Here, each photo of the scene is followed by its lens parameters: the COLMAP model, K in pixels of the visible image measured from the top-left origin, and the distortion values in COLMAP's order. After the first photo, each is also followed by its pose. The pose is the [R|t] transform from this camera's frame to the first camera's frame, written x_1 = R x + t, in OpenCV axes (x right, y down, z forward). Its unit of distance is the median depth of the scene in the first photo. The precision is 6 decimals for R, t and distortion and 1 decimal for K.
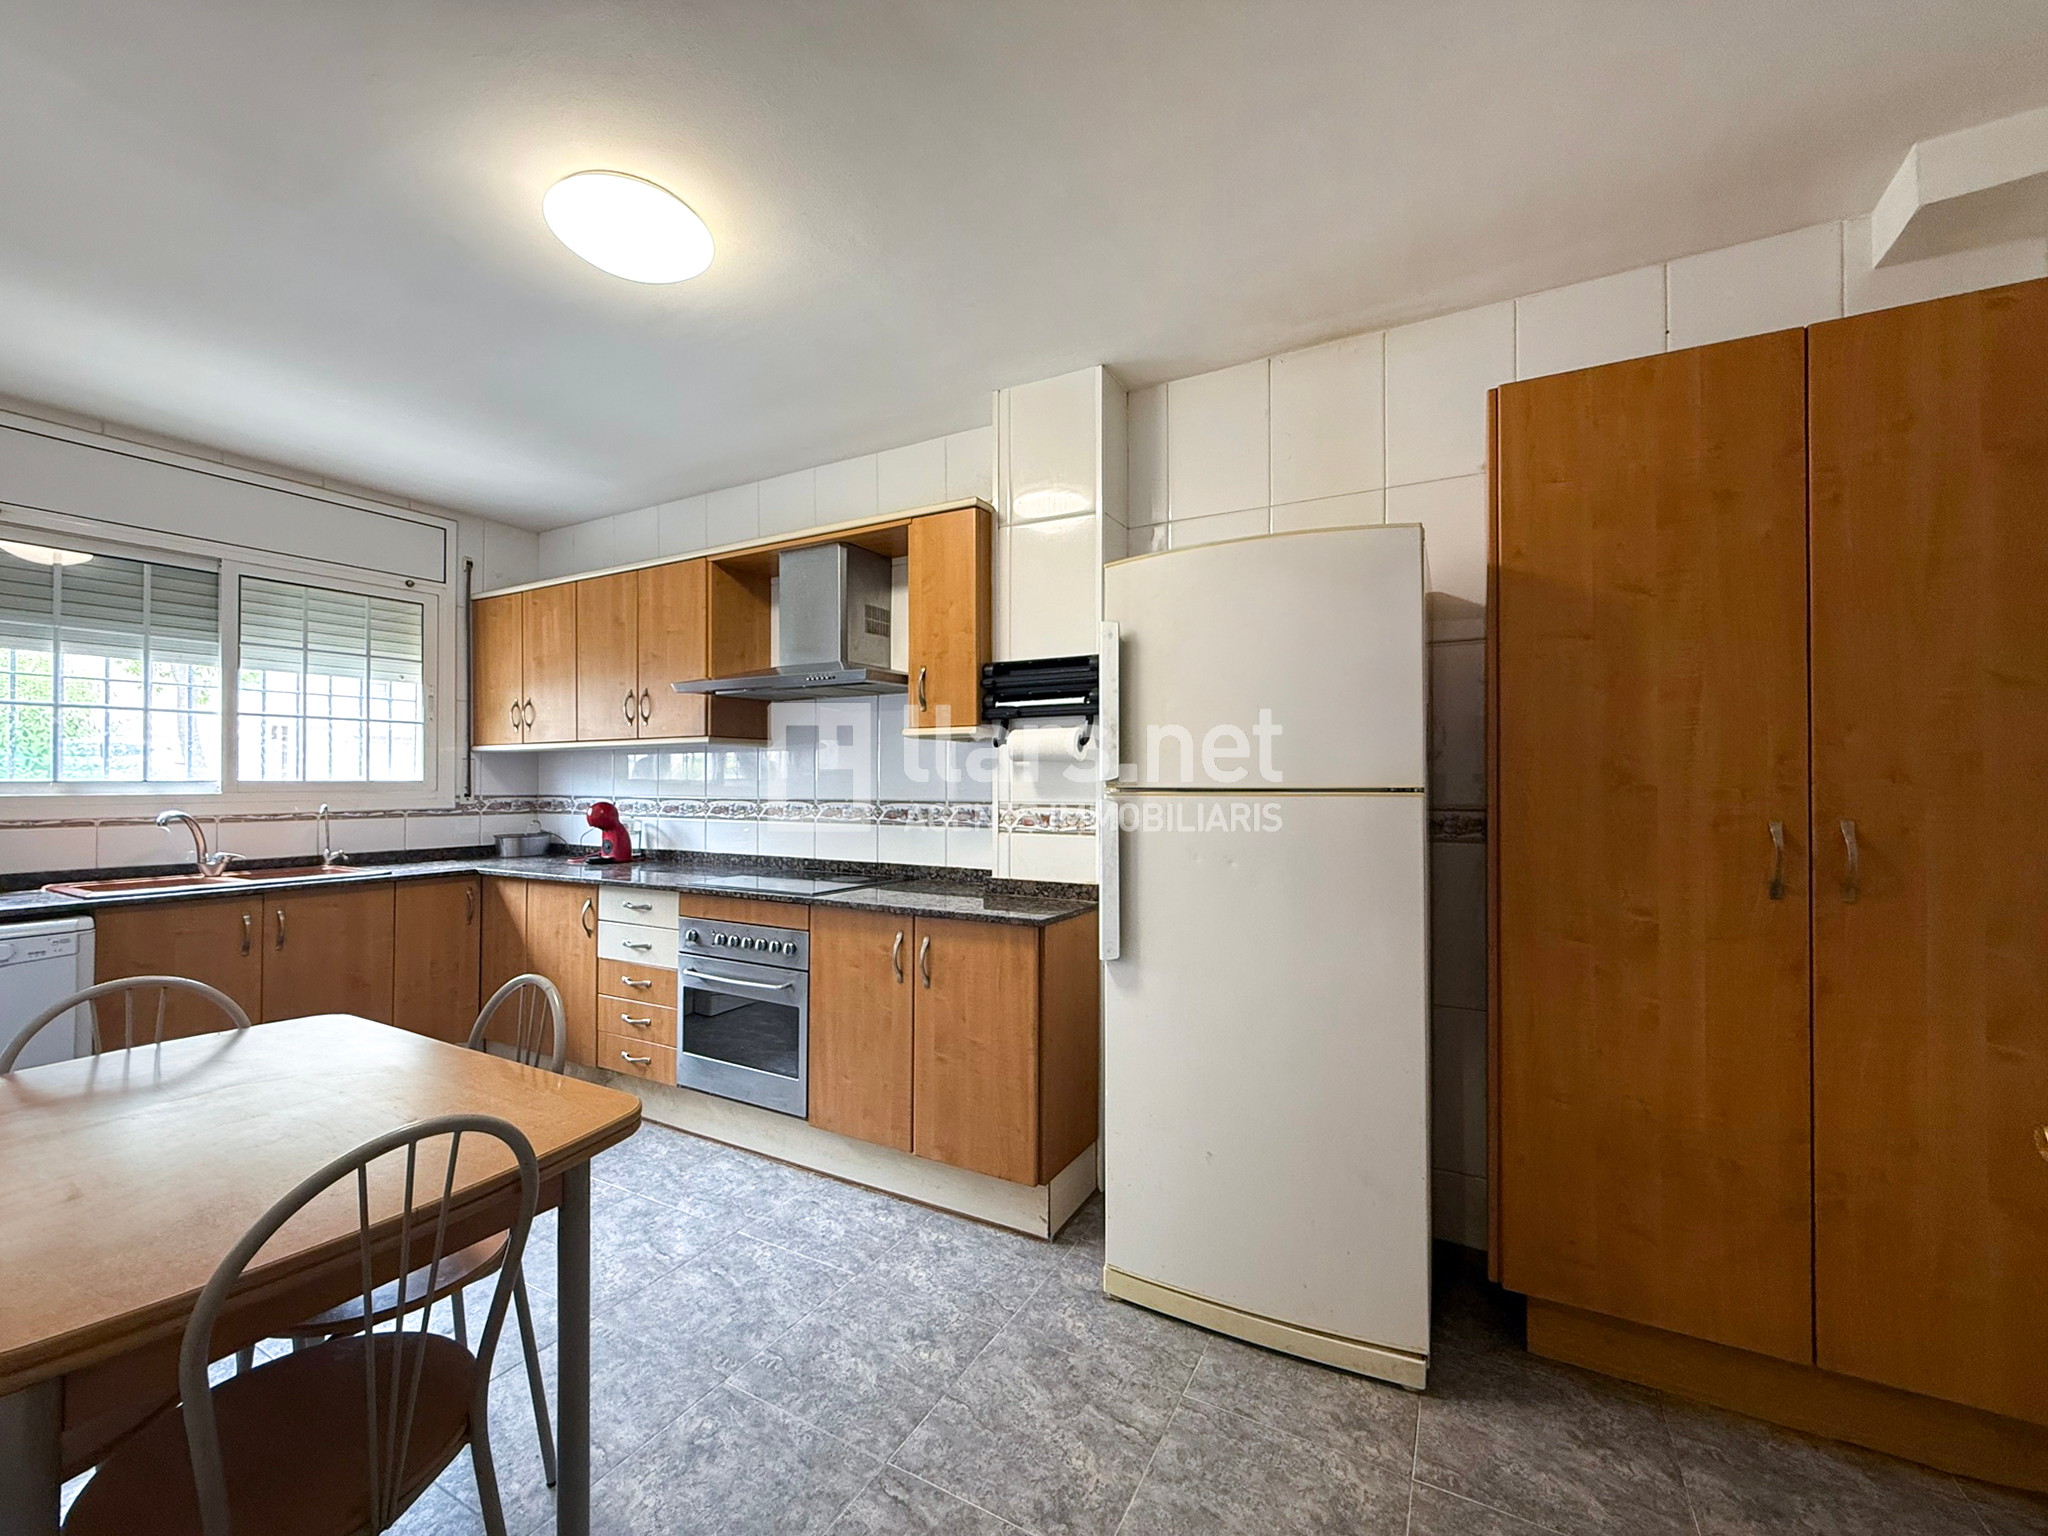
lens RADIAL K [[826.5, 0, 1031.0], [0, 826.5, 774.2], [0, 0, 1]] dist [-0.000622, 0.000082]
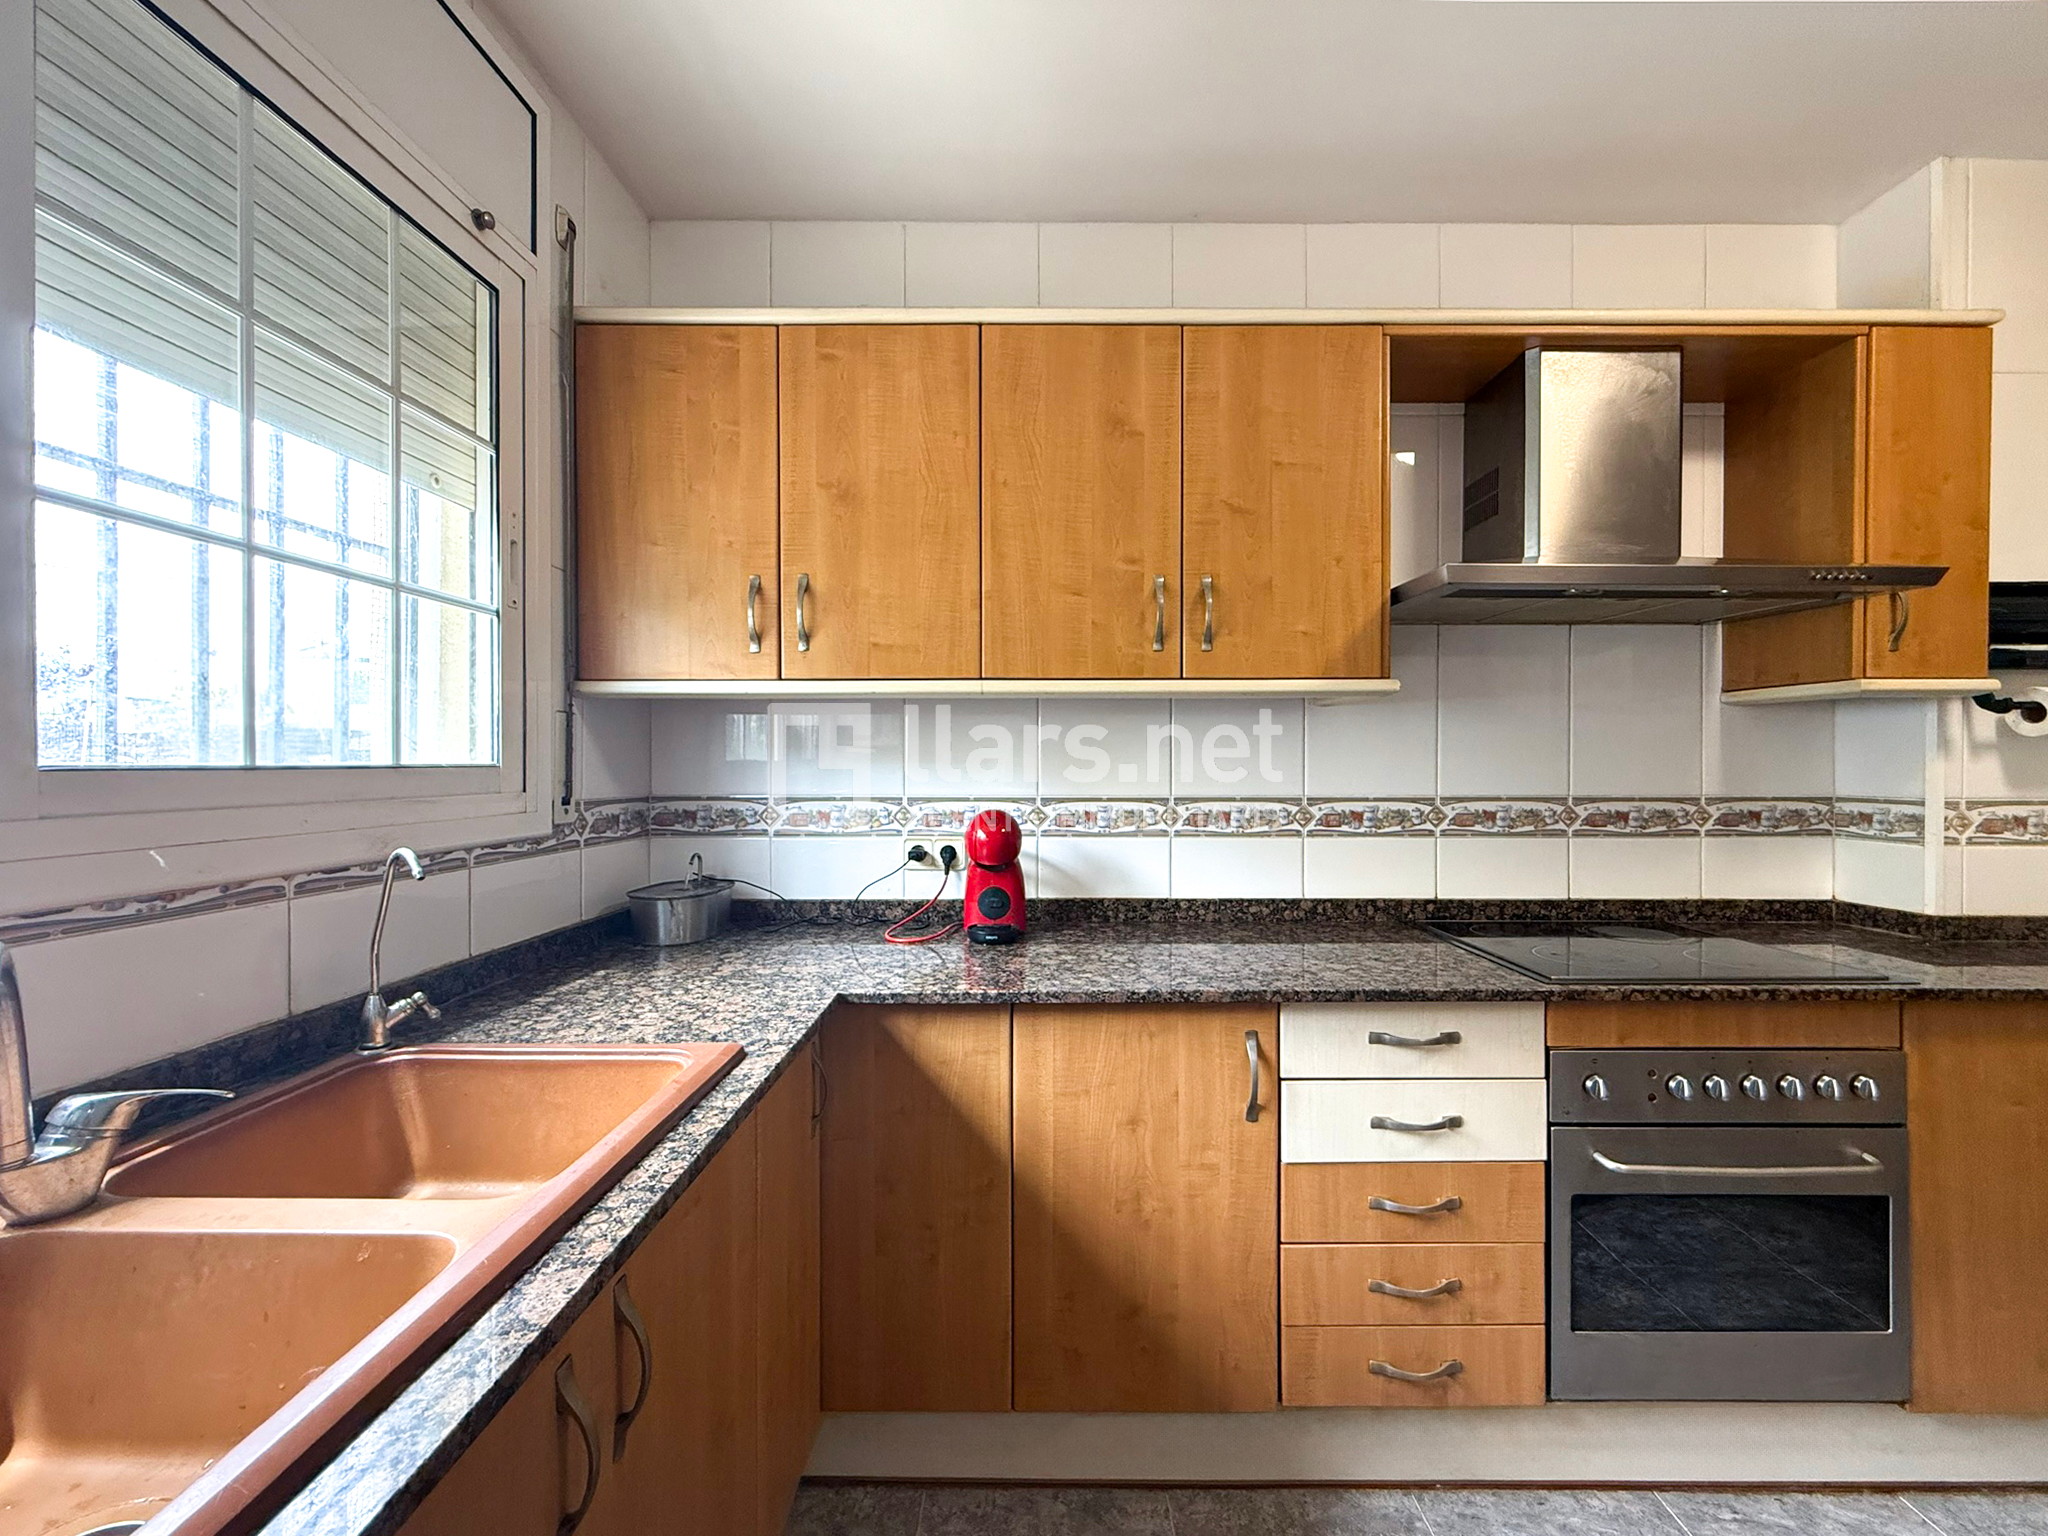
lens RADIAL K [[826.5, 0, 1020.1], [0, 826.5, 766.9], [0, 0, 1]] dist [-0.000622, 0.000082]
pose [[0.876522, 0.000945, 0.481361, -0.772520], [-0.003371, 0.999986, 0.004174, 0.007297], [-0.481350, -0.005281, 0.876513, 0.611372]]
